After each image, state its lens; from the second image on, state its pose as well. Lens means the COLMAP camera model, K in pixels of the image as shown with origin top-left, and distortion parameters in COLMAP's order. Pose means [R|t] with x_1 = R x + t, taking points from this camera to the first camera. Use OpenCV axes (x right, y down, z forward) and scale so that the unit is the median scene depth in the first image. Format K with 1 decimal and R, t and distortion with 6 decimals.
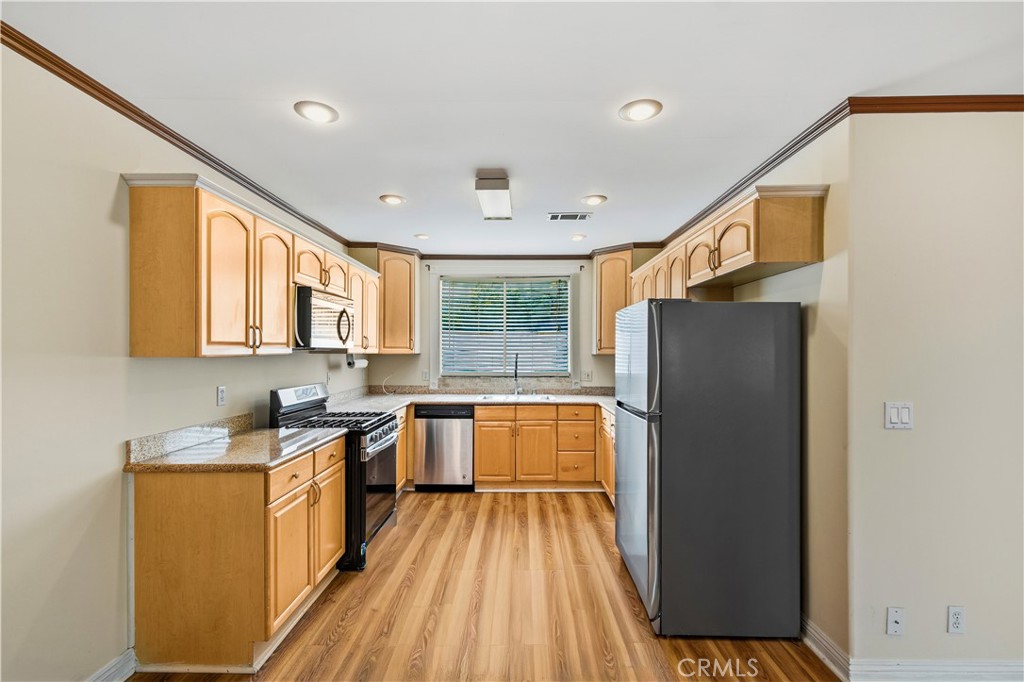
lens RADIAL K [[464.0, 0, 515.3], [0, 464.0, 345.6], [0, 0, 1]] dist [-0.009413, -0.000412]
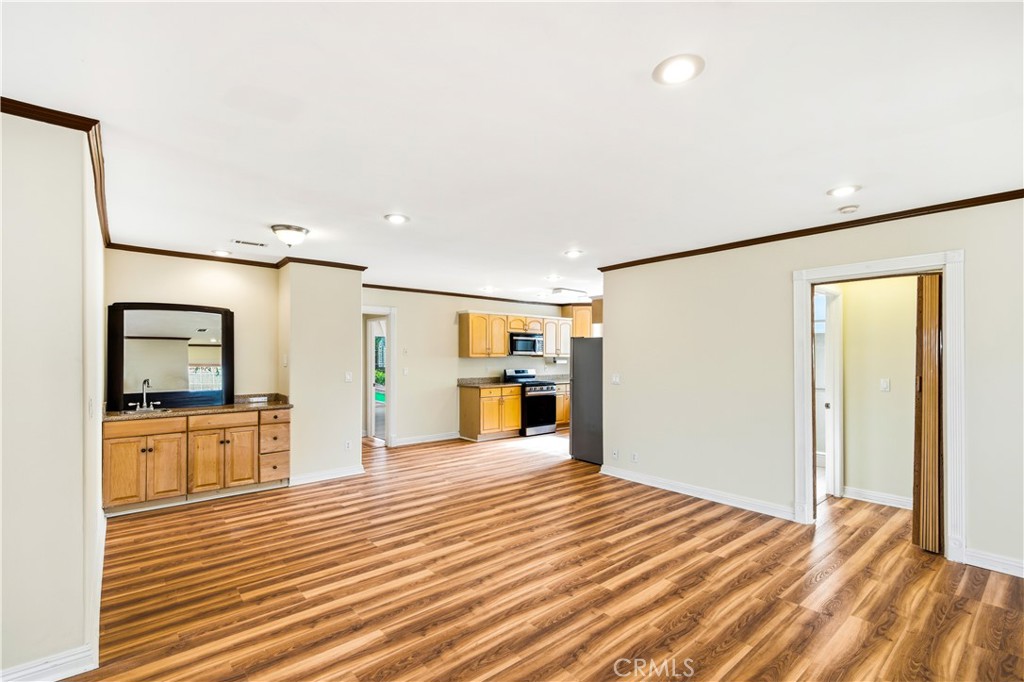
lens RADIAL K [[464.0, 0, 513.5], [0, 464.0, 349.6], [0, 0, 1]] dist [-0.009413, -0.000412]
pose [[0.661834, -0.001958, -0.749647, 2.396160], [-0.002213, 0.999987, -0.004565, -0.020410], [0.749647, 0.004681, 0.661822, -1.250762]]
